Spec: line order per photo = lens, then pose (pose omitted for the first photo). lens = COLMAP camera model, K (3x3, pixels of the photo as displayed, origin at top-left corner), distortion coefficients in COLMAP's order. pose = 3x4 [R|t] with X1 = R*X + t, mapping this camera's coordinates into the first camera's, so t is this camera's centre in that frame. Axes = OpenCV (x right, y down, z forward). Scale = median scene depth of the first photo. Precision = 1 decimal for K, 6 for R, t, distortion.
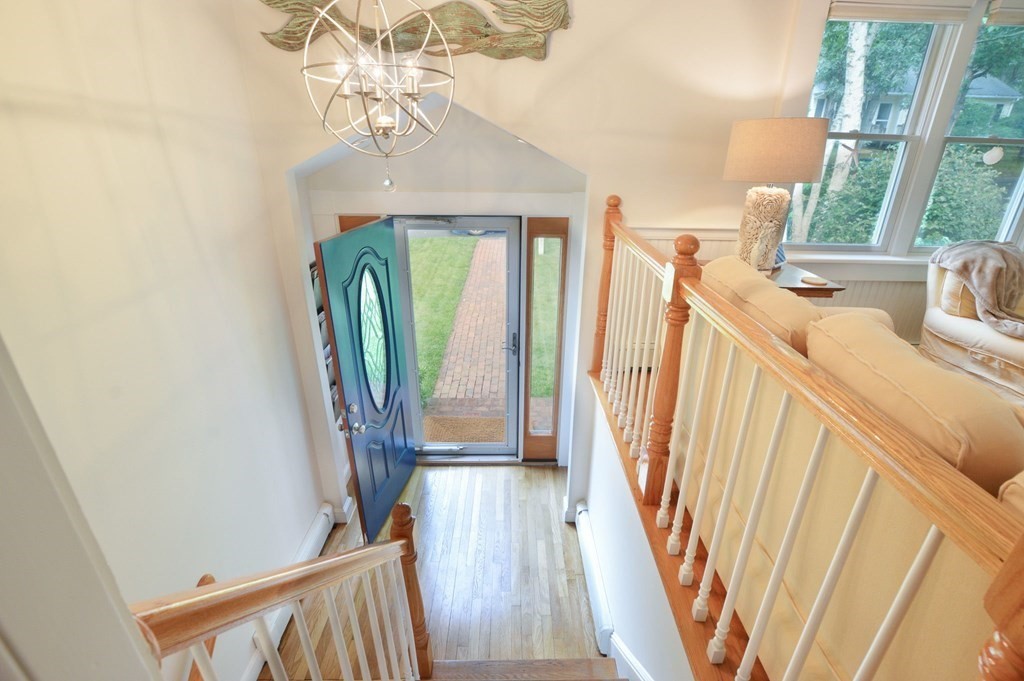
lens RADIAL K [[464.9, 0, 507.2], [0, 464.9, 345.8], [0, 0, 1]] dist [-0.027157, 0.003161]
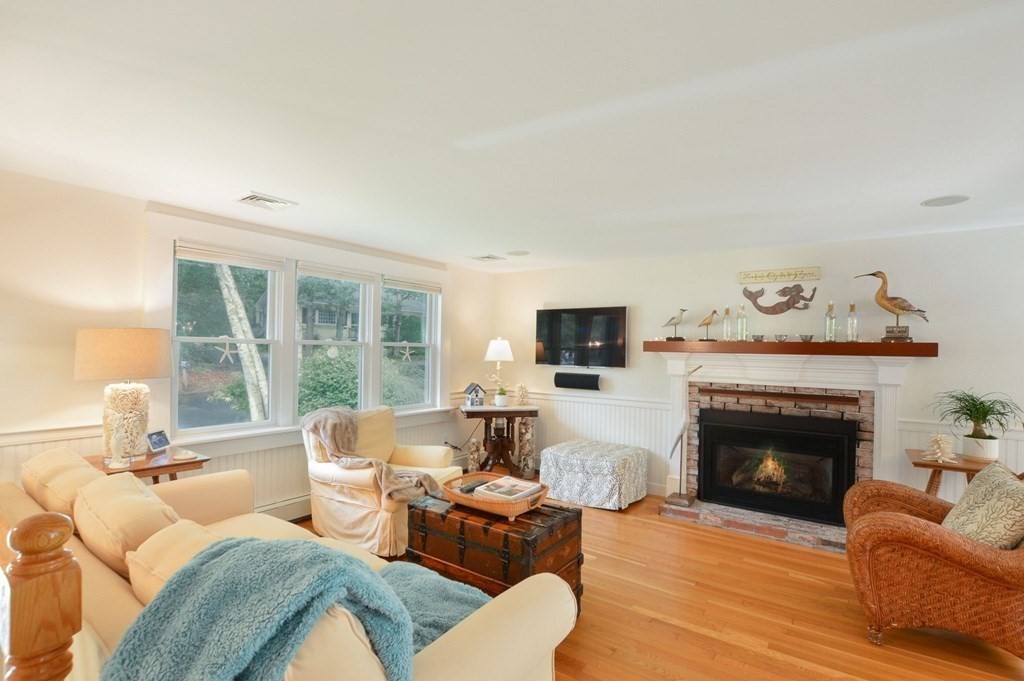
lens RADIAL K [[480.6, 0, 510.4], [0, 480.6, 344.8], [0, 0, 1]] dist [-0.024375, 0.002861]
pose [[0.593051, 0.001582, 0.805163, 0.186574], [0.319799, 0.917274, -0.237353, 0.138776], [-0.738931, 0.398253, 0.543484, -0.349660]]
